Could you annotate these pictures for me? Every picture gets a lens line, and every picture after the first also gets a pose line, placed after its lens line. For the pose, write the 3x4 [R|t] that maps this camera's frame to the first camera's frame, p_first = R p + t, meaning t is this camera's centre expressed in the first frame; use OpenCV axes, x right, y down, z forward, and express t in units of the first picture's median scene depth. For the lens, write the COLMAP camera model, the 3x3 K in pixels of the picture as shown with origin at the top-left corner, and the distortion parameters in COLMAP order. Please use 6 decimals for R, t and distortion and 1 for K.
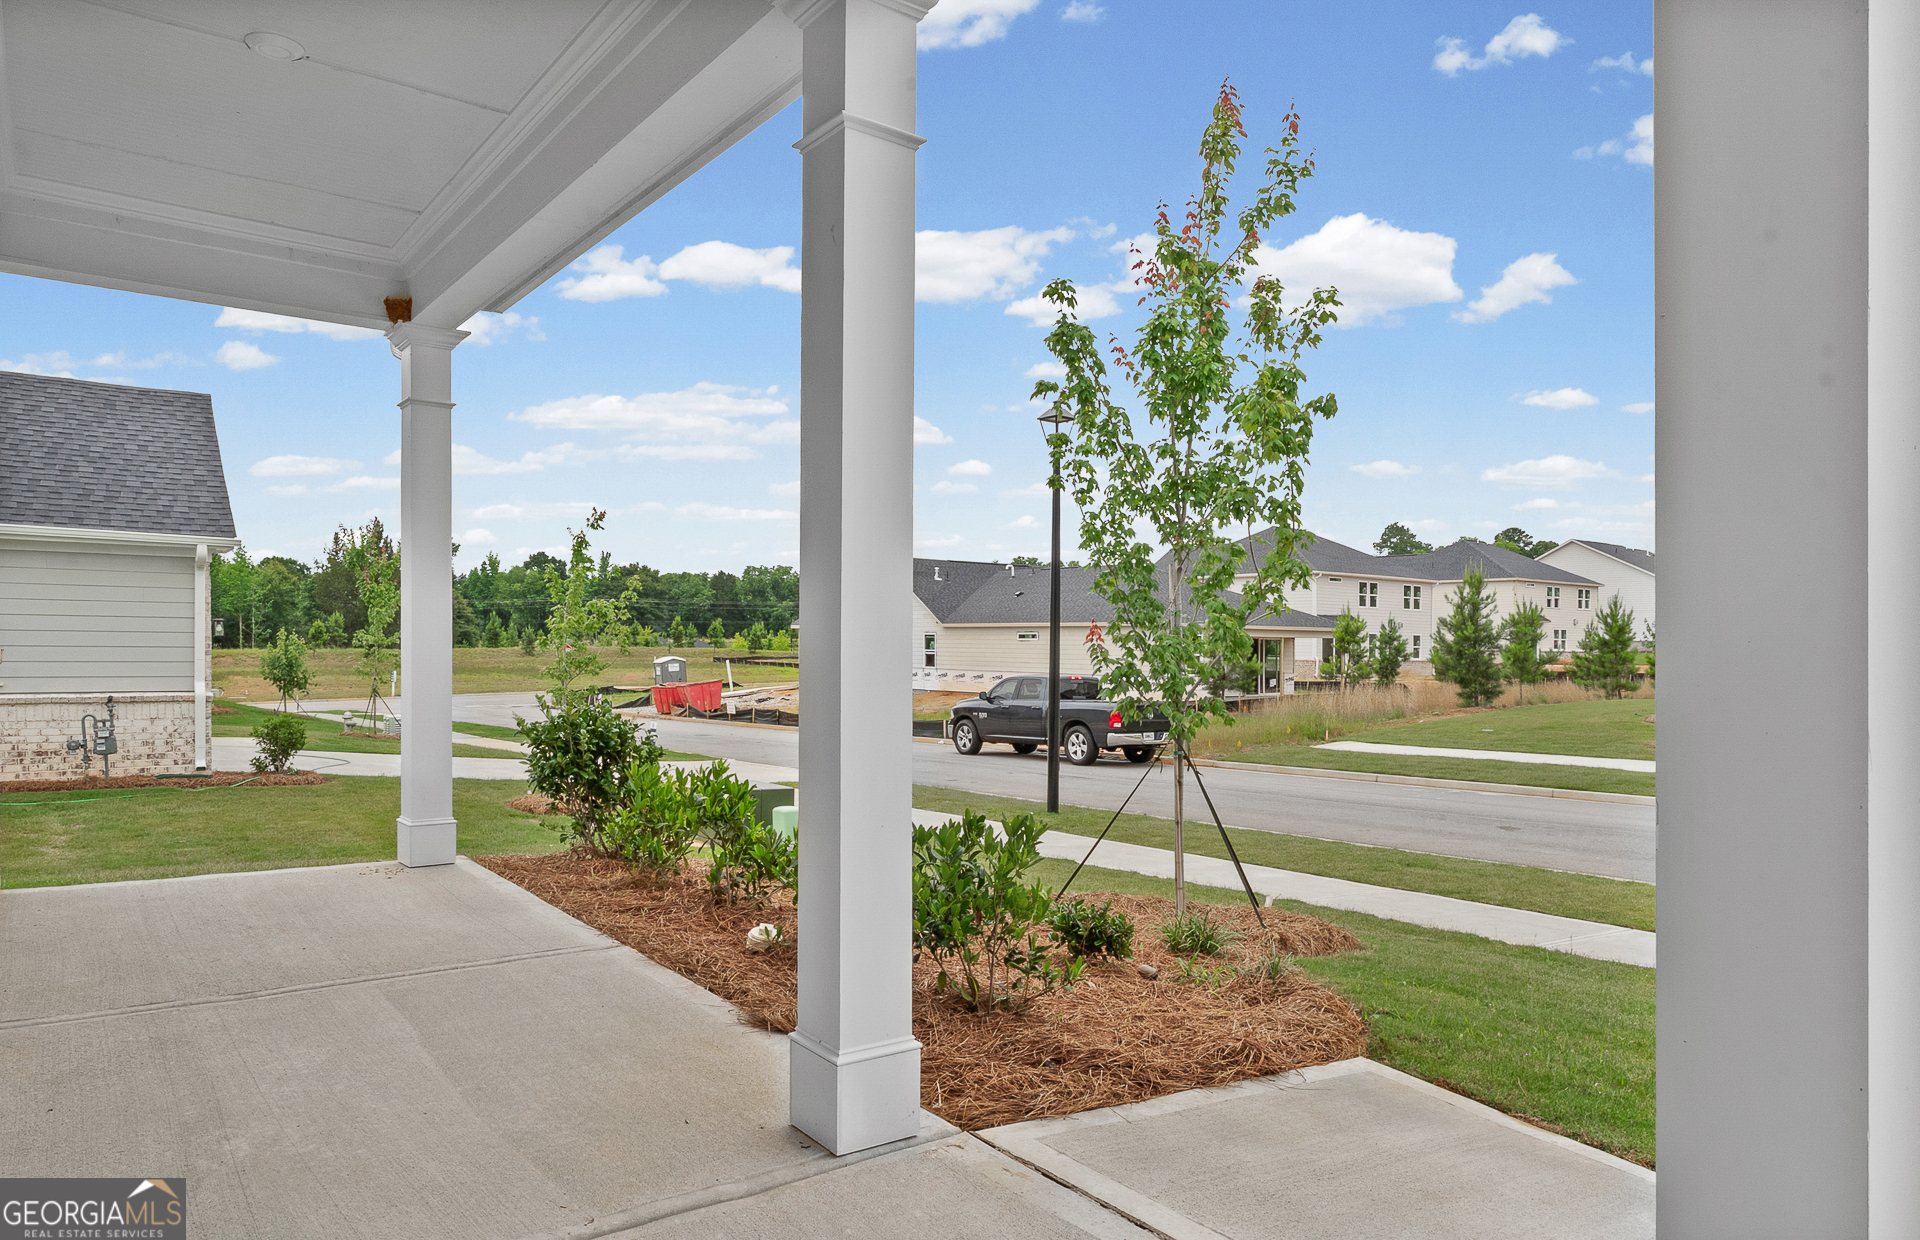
lens RADIAL K [[1186.3, 0, 956.3], [0, 1186.3, 631.5], [0, 0, 1]] dist [-0.021544, -0.000461]
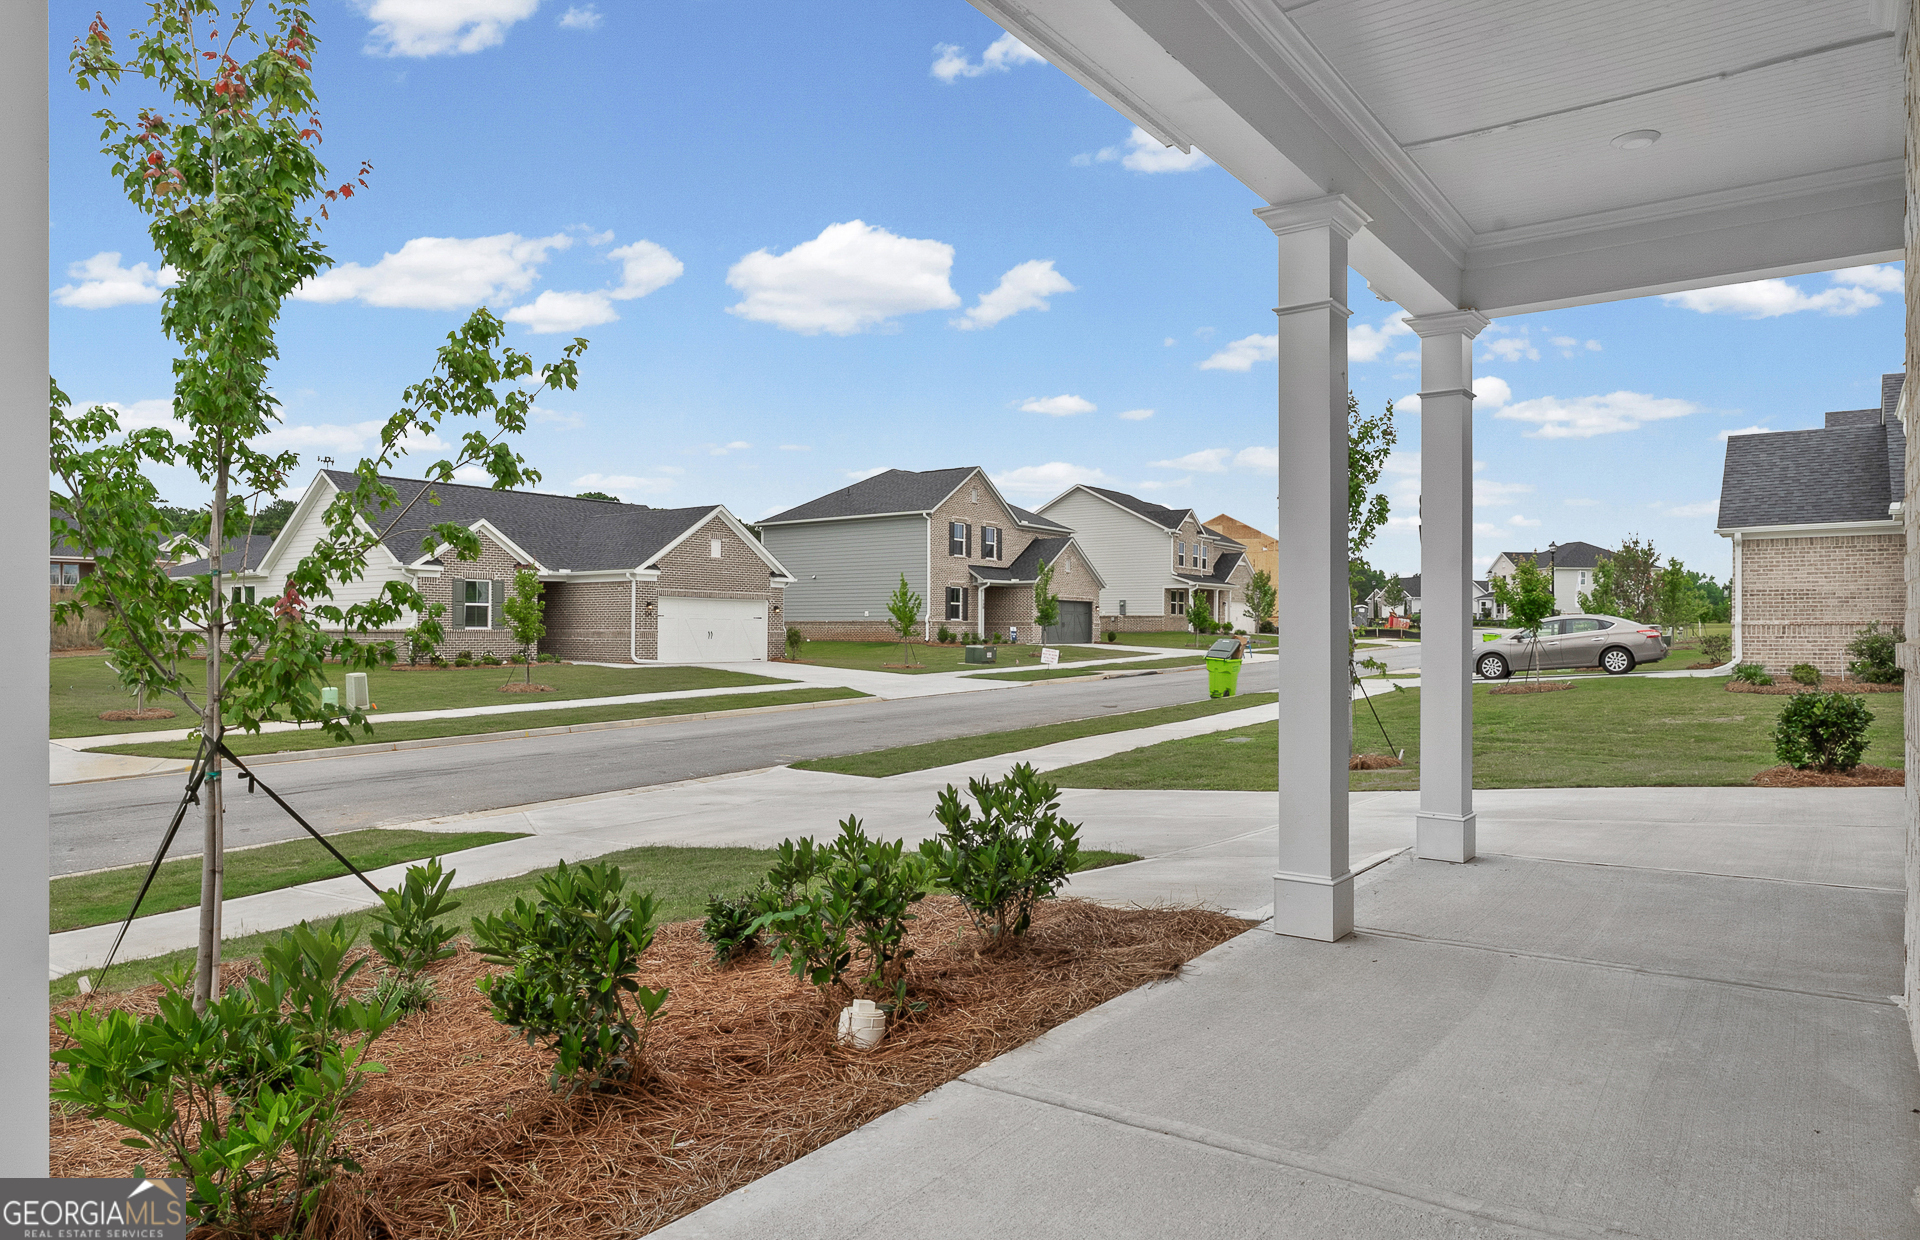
lens RADIAL K [[1208.6, 0, 960.0], [0, 1208.6, 620.0], [0, 0, 1]] dist [-0.082296, 0.000587]
pose [[-0.283768, -0.000275, 0.958893, -1.157920], [-0.016264, 0.999857, -0.004527, 0.030235], [-0.958755, -0.016880, -0.283732, 1.528922]]
